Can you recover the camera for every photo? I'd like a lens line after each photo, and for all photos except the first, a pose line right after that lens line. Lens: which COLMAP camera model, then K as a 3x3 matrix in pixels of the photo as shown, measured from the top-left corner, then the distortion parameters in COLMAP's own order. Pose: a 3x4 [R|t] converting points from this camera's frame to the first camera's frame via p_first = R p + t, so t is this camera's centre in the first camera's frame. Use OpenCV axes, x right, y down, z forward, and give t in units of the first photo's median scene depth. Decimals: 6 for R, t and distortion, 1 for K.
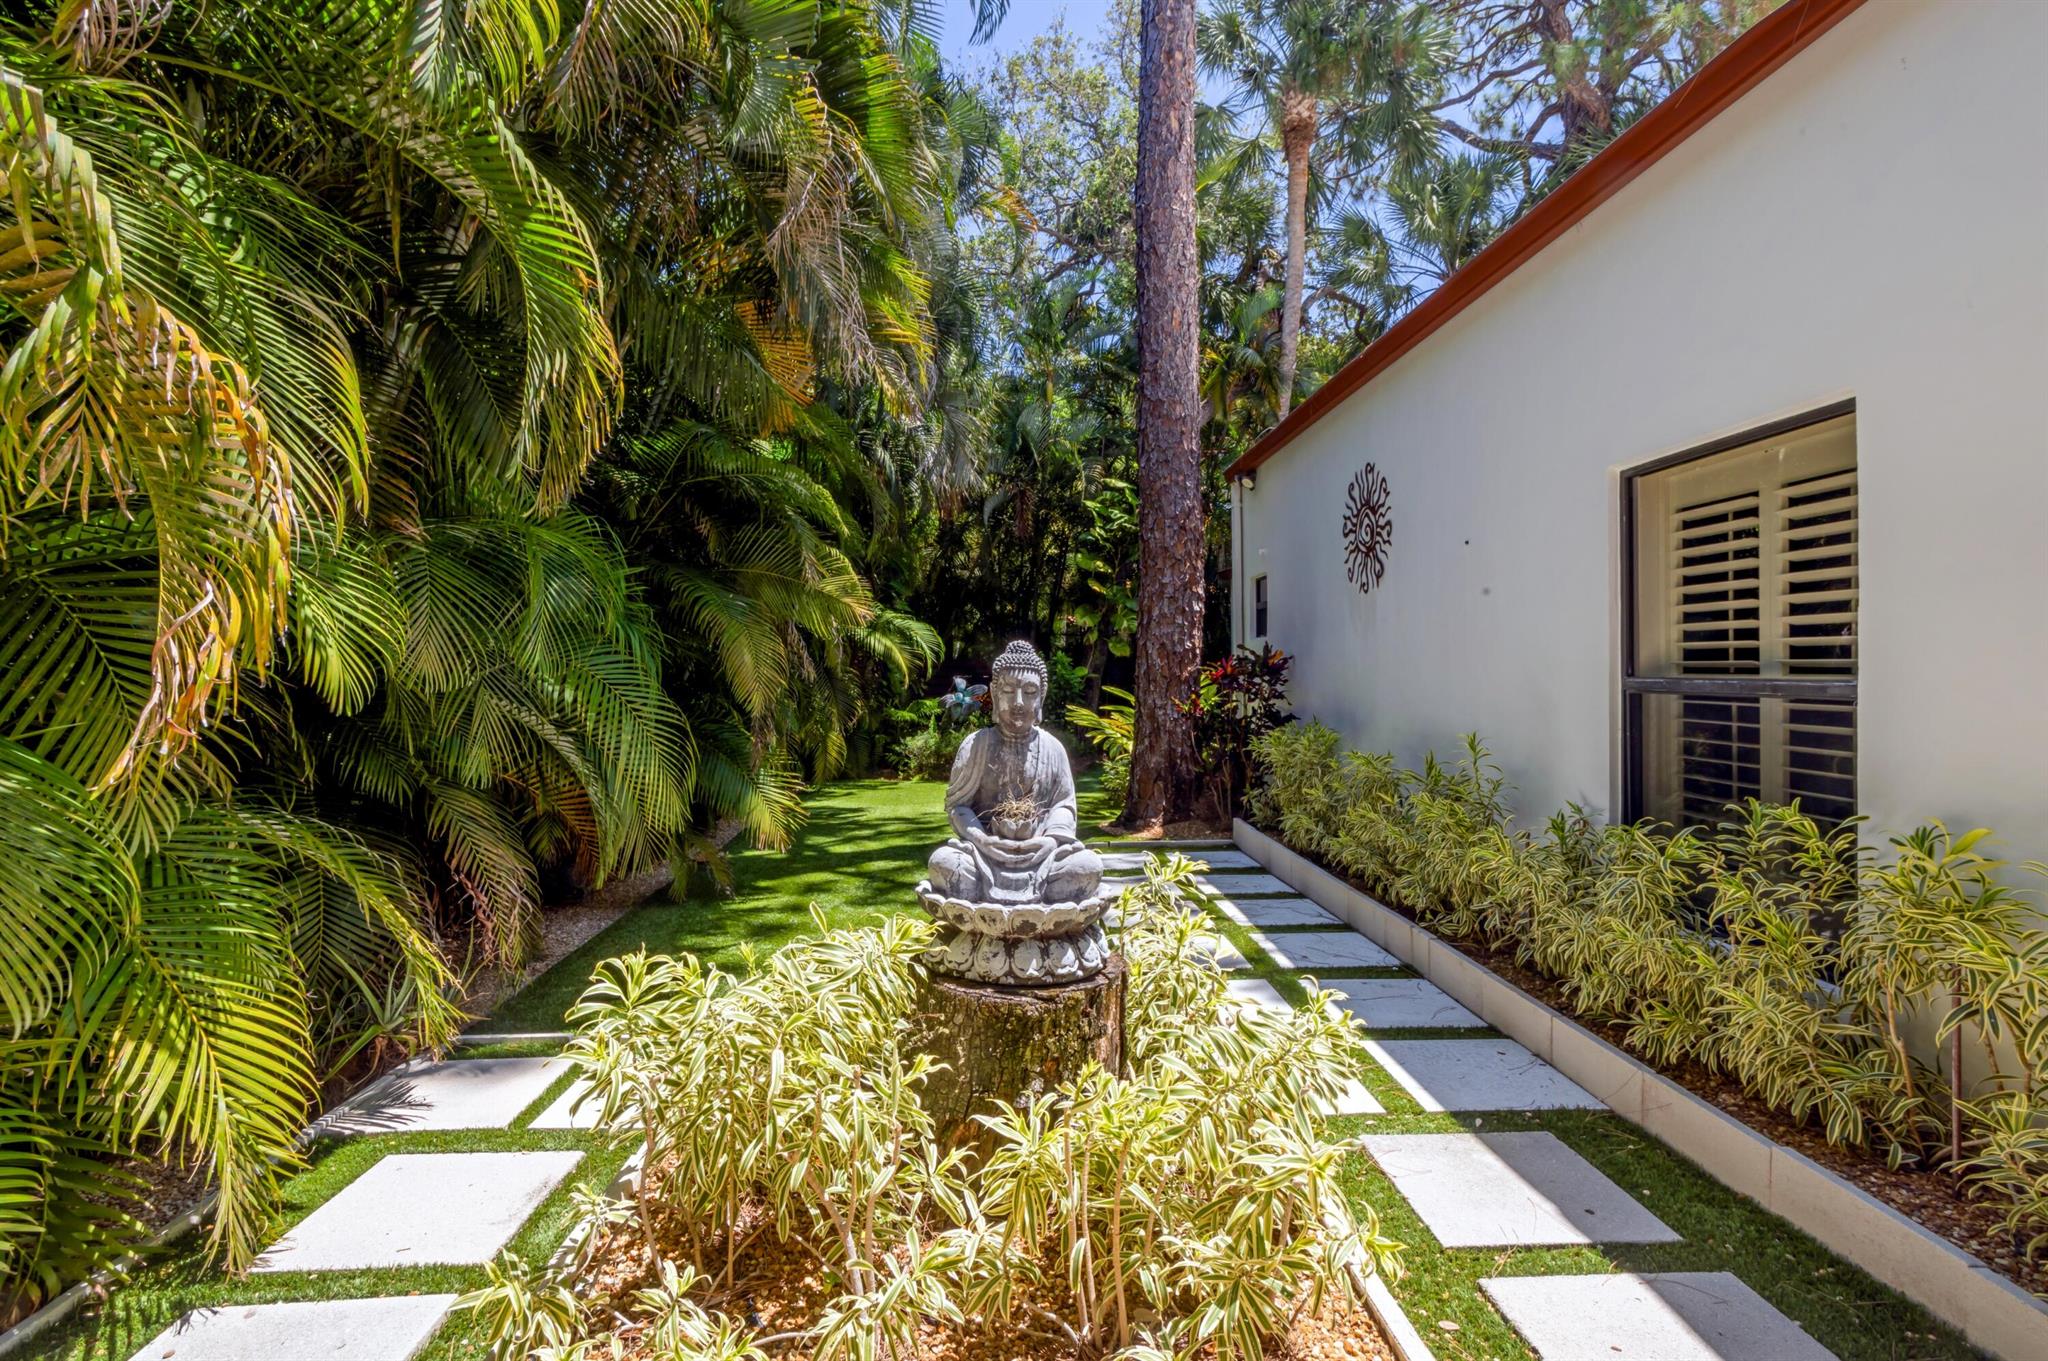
lens RADIAL K [[995.3, 0, 996.3], [0, 995.3, 668.3], [0, 0, 1]] dist [-0.058471, 0.043167]
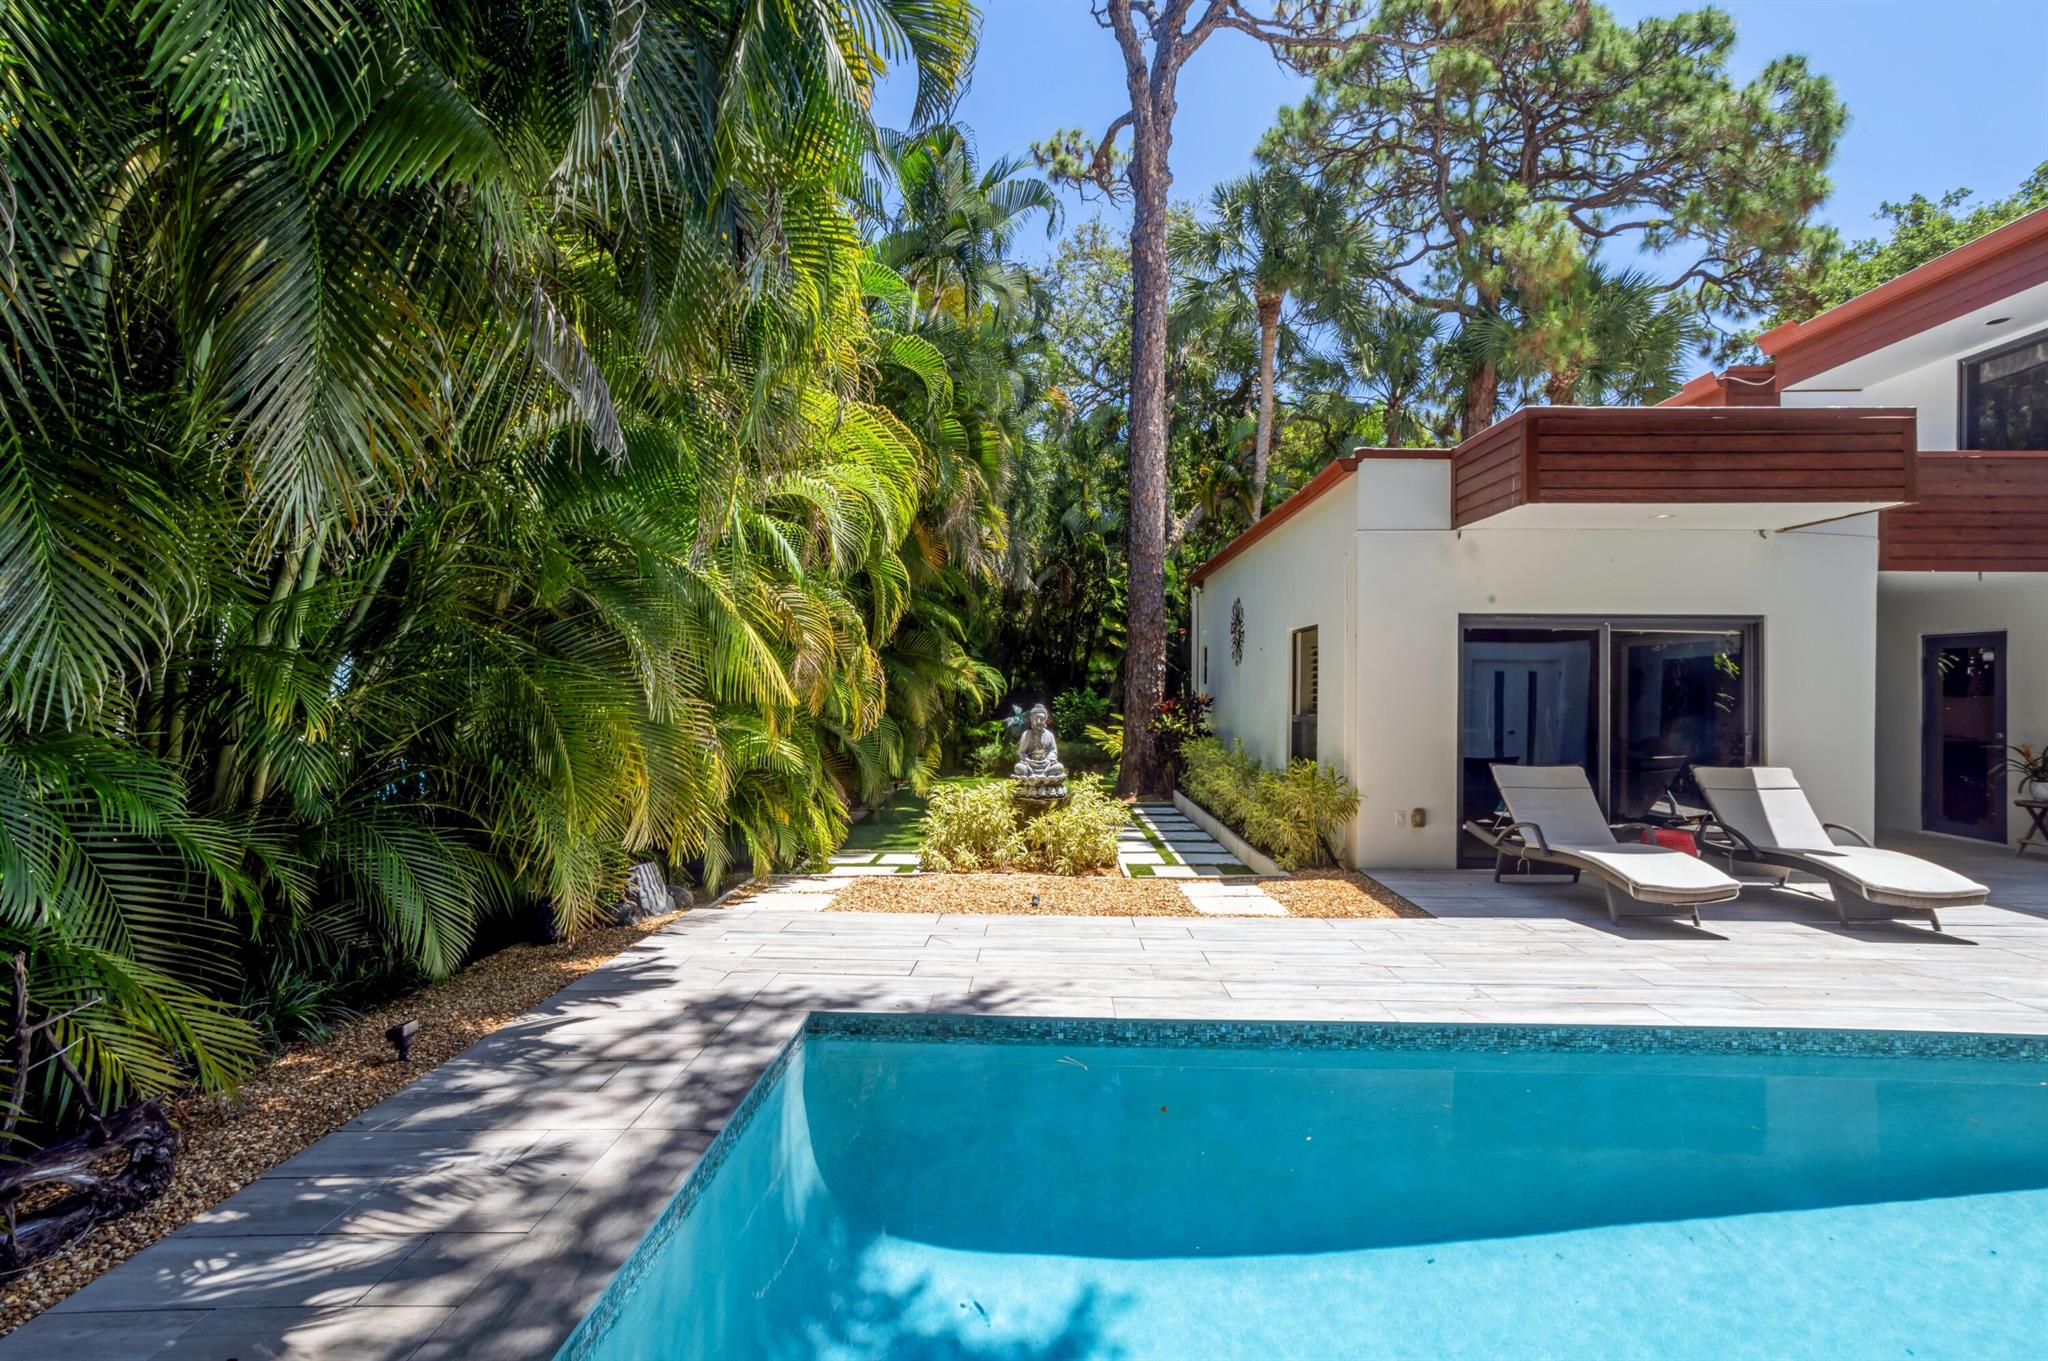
lens RADIAL K [[997.7, 0, 1025.2], [0, 997.7, 668.9], [0, 0, 1]] dist [-0.034338, 0.025966]
pose [[0.999653, 0.010277, -0.024250, 0.013125], [-0.010796, 0.999713, -0.021363, -0.019631], [0.024024, 0.021617, 0.999478, -0.634252]]
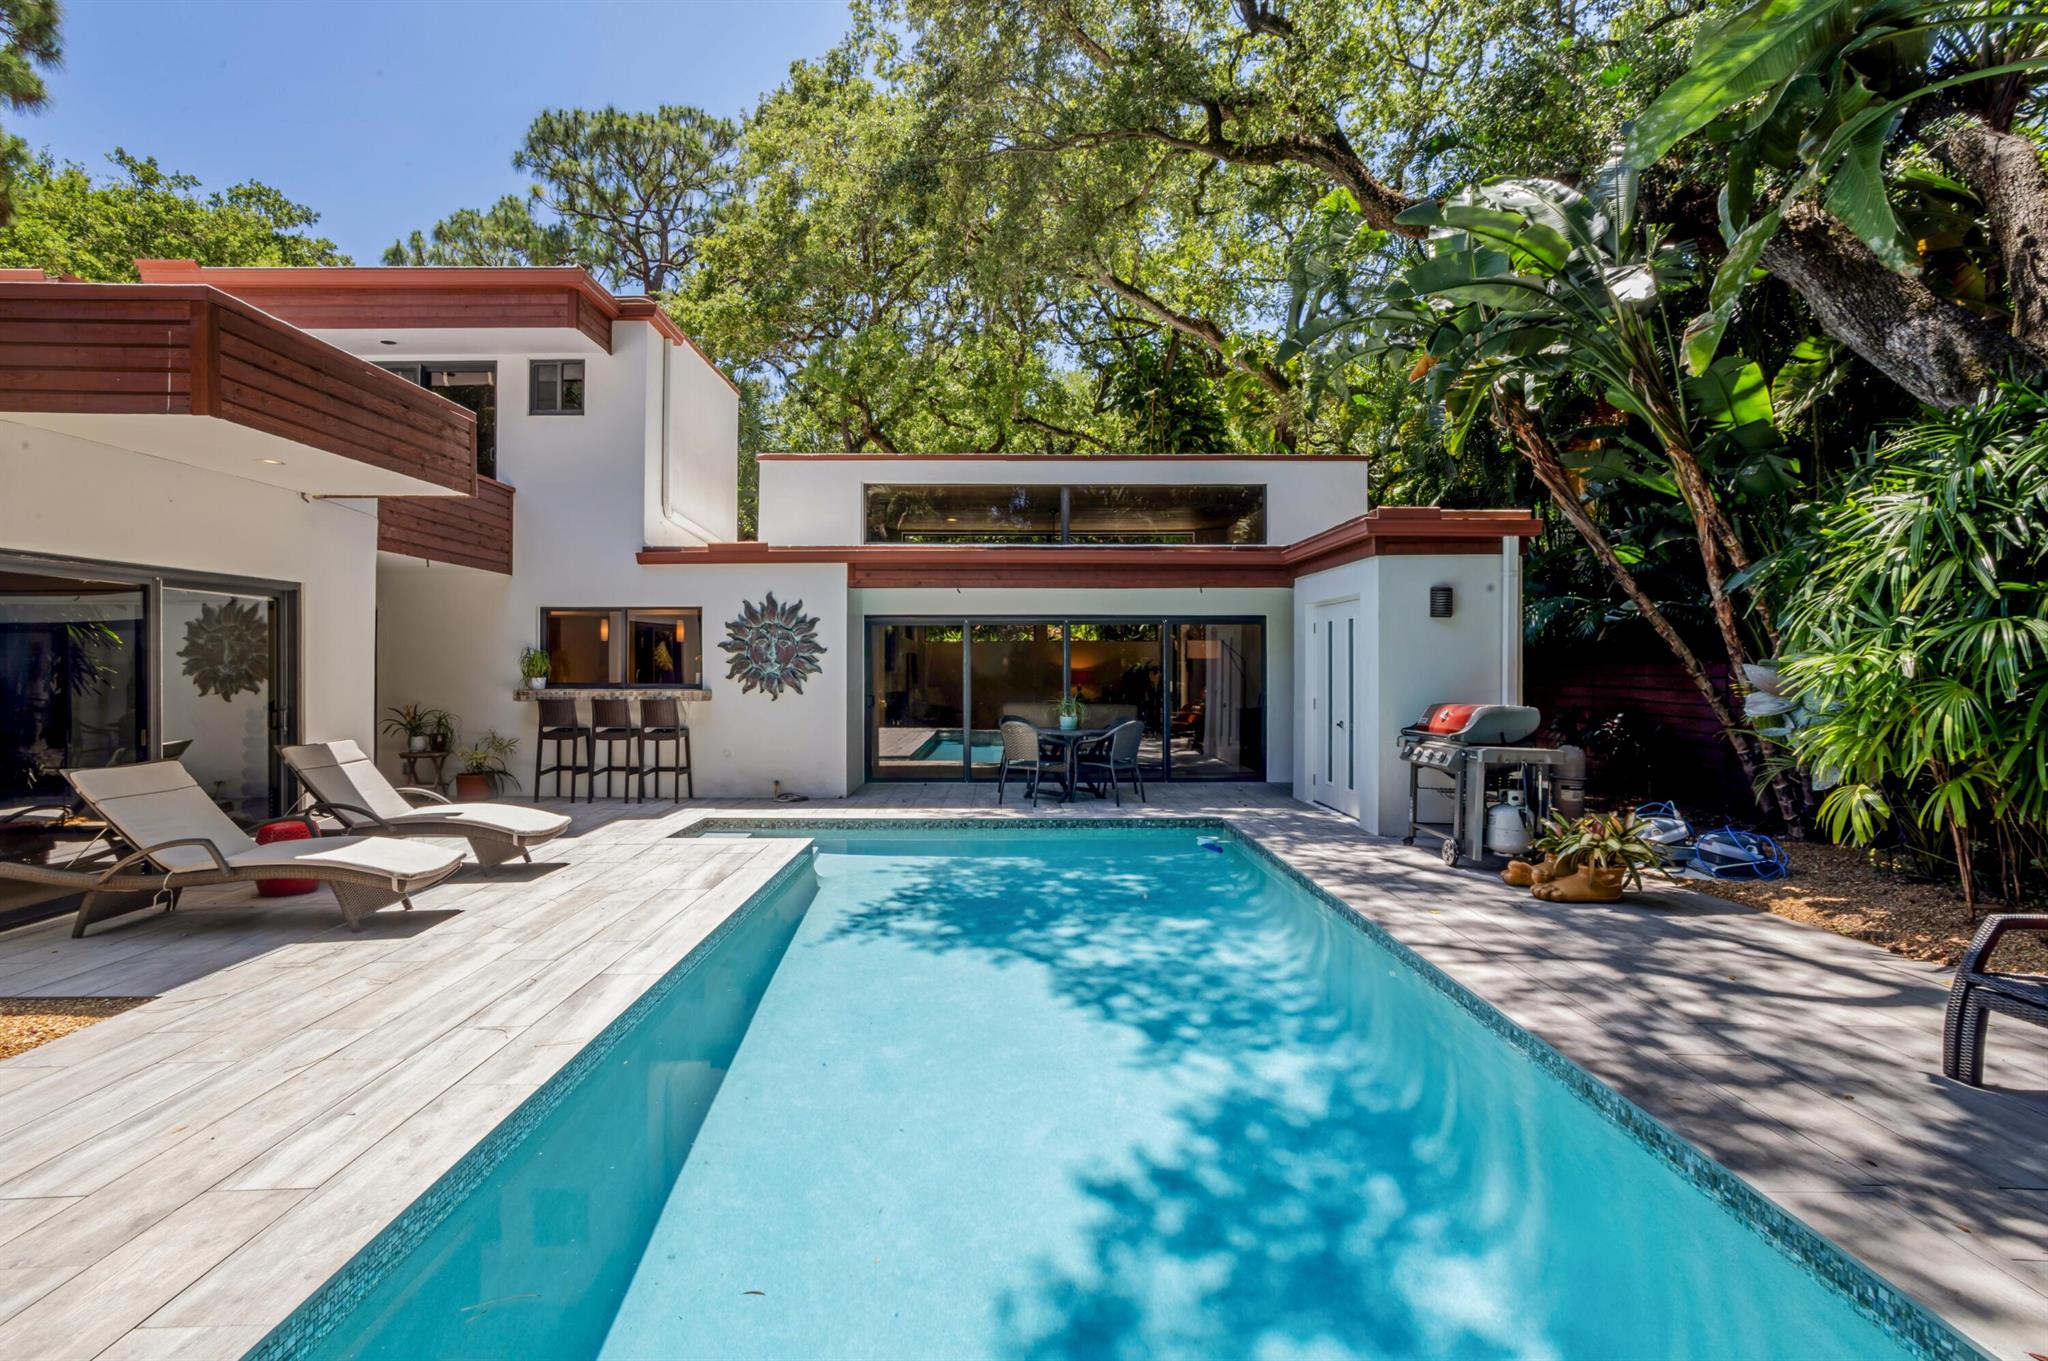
lens RADIAL K [[995.3, 0, 996.3], [0, 995.3, 668.3], [0, 0, 1]] dist [-0.058471, 0.043167]
pose [[0.004030, -0.000789, 0.999992, -0.158860], [0.001525, 0.999999, 0.000783, -0.020602], [-0.999991, 0.001521, 0.004032, -0.363093]]
